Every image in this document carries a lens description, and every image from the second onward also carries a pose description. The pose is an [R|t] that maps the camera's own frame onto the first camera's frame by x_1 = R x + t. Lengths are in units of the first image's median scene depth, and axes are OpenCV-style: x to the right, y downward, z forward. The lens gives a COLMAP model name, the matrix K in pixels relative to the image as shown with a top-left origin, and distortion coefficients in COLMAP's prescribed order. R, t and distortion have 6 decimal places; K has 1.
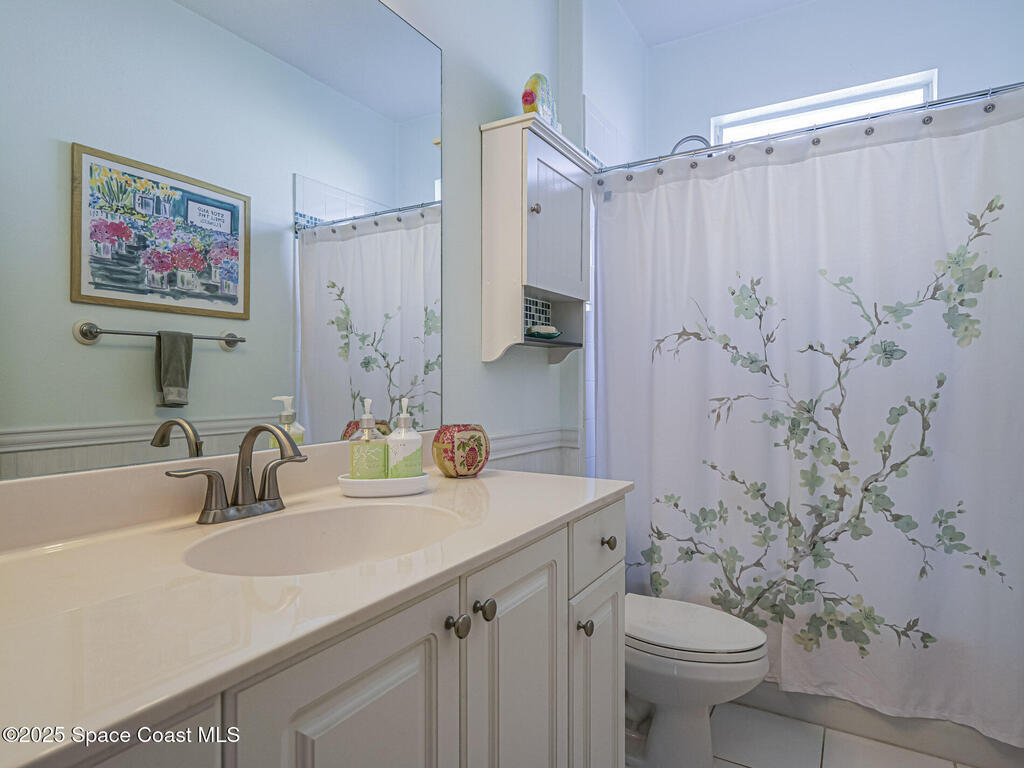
lens RADIAL K [[592.7, 0, 511.9], [0, 592.7, 382.6], [0, 0, 1]] dist [0.004247, 0.001633]
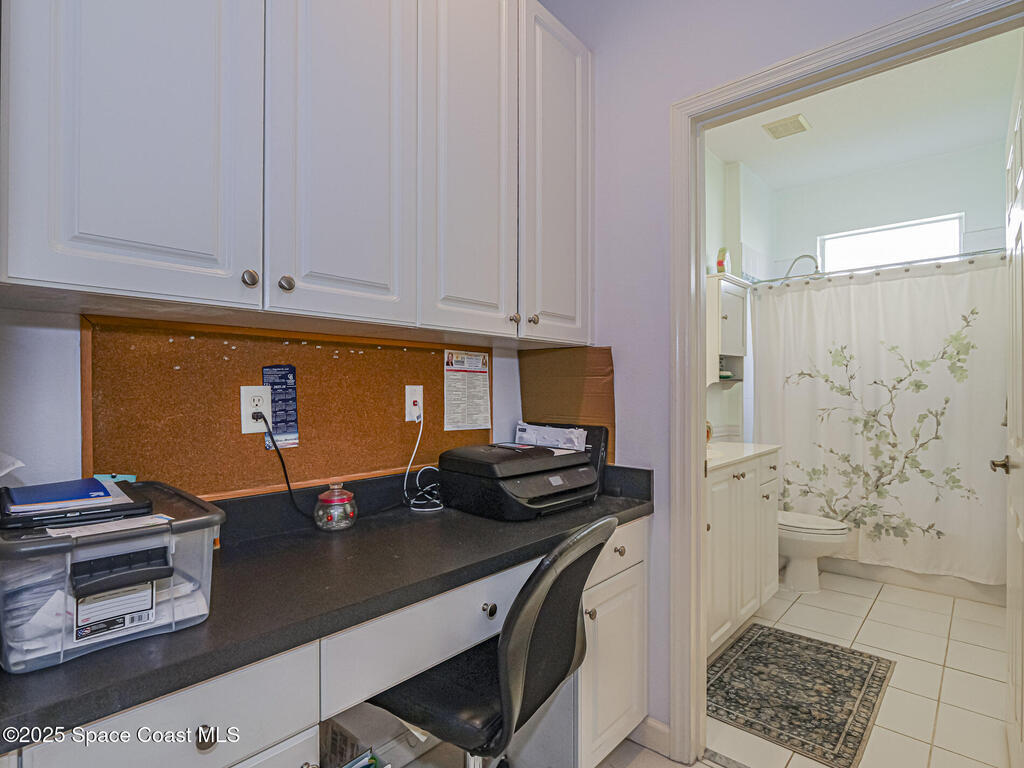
lens RADIAL K [[555.8, 0, 509.5], [0, 555.8, 387.3], [0, 0, 1]] dist [0.013612, -0.007498]
pose [[0.983504, -0.001870, -0.180878, -0.325340], [0.000420, 0.999967, -0.008055, -0.030220], [0.180887, 0.007846, 0.983473, -0.972931]]
